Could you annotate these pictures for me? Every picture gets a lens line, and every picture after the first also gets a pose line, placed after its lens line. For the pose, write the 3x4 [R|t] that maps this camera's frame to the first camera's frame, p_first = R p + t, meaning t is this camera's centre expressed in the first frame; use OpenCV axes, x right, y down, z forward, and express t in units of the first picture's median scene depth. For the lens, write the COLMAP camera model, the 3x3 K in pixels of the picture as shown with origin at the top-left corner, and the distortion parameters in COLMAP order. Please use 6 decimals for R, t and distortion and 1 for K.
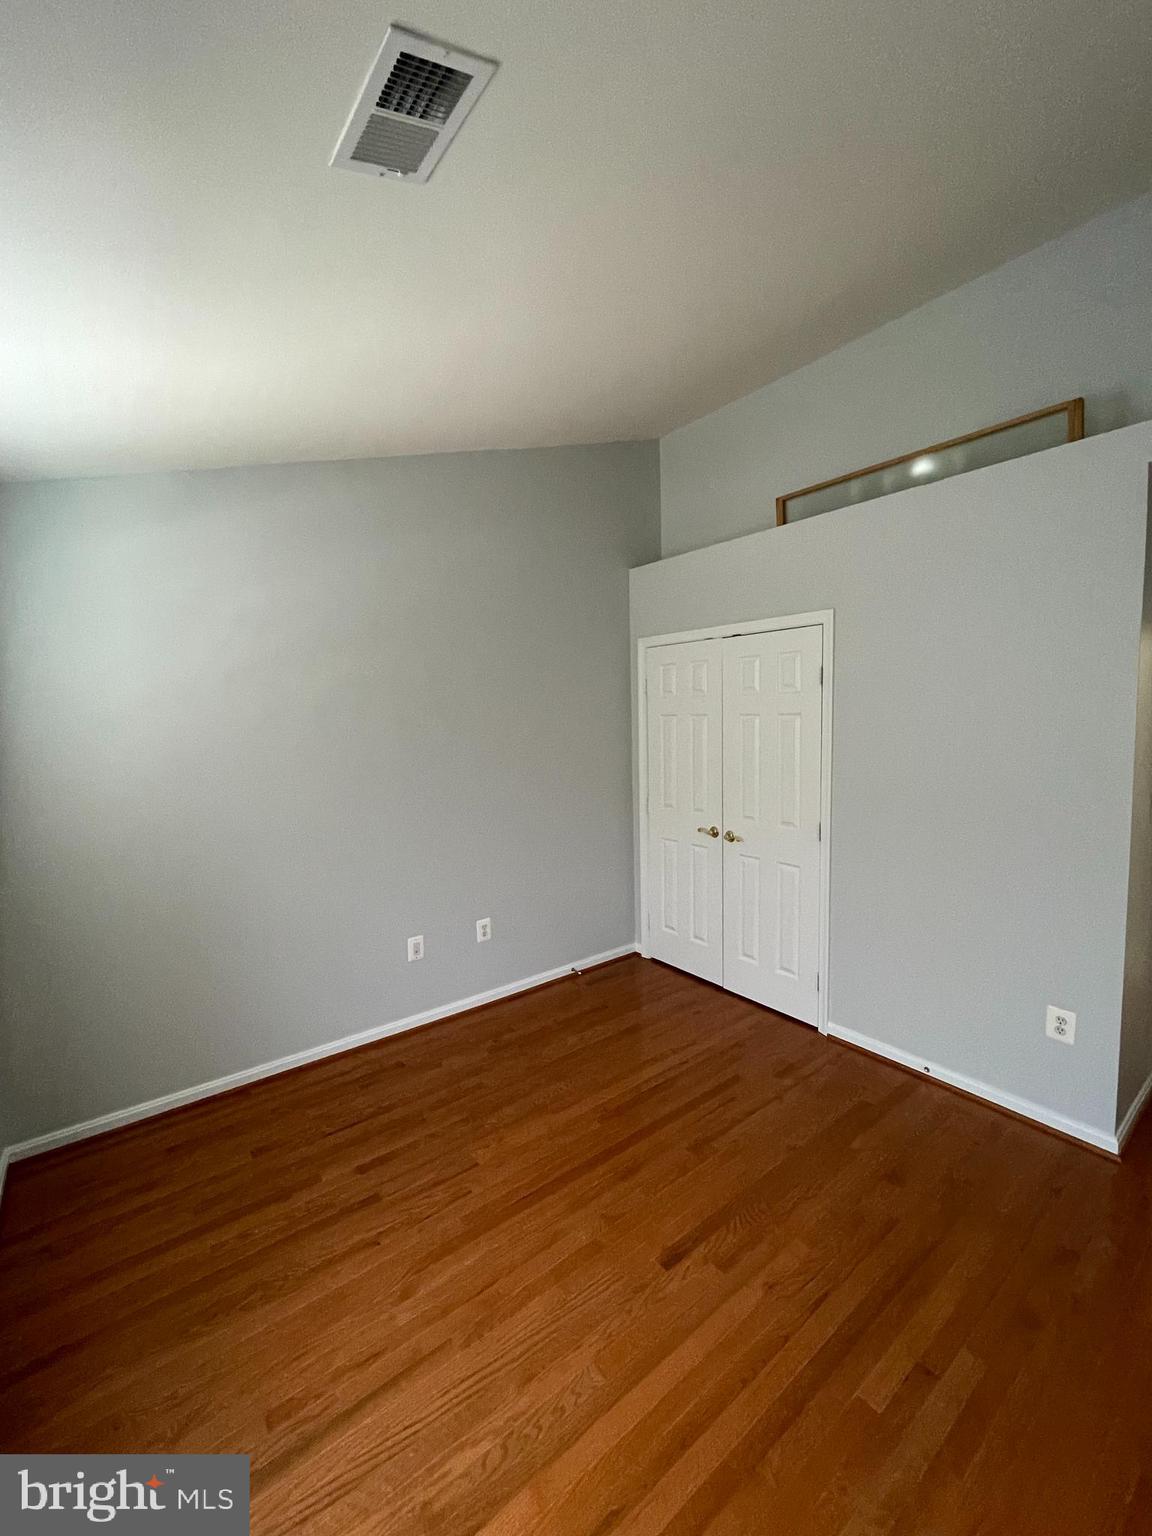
lens RADIAL K [[623.6, 0, 582.3], [0, 623.6, 767.3], [0, 0, 1]] dist [0.002127, -0.000632]
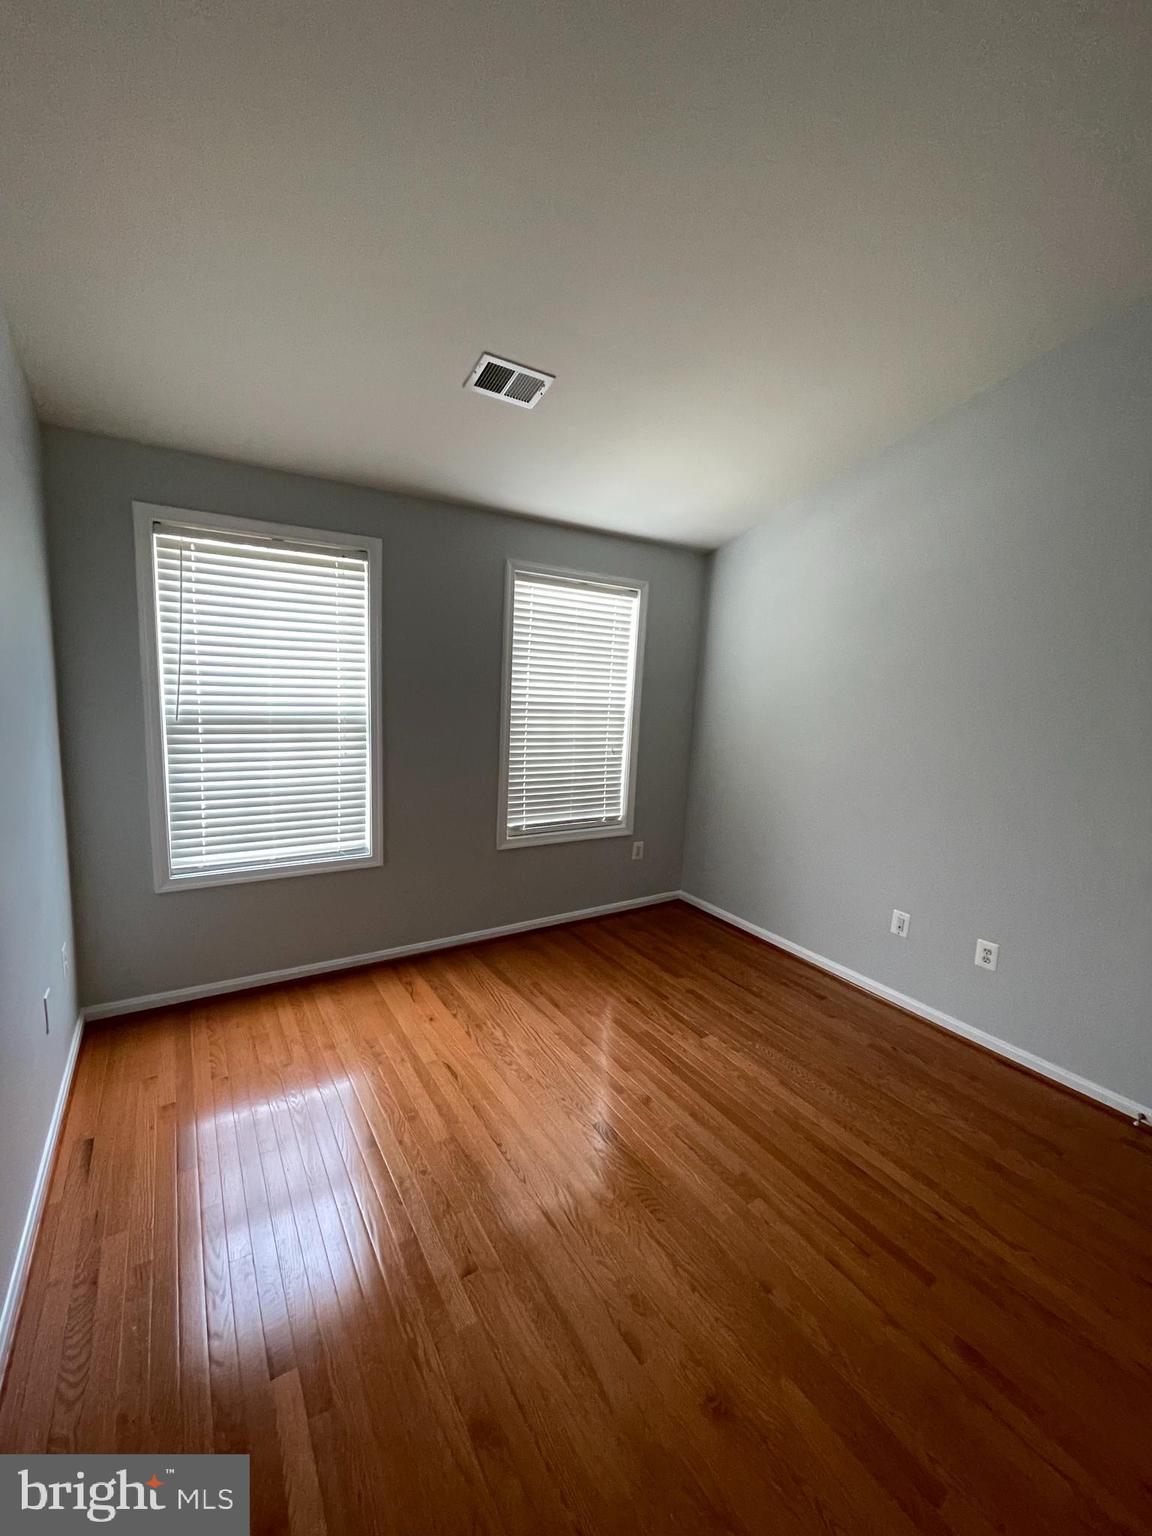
lens RADIAL K [[623.6, 0, 582.3], [0, 623.6, 767.3], [0, 0, 1]] dist [0.002127, -0.000632]
pose [[-0.090065, 0.163992, -0.982342, 0.932053], [-0.127575, 0.976325, 0.174684, -0.073239], [0.987731, 0.141056, -0.067011, 0.727575]]
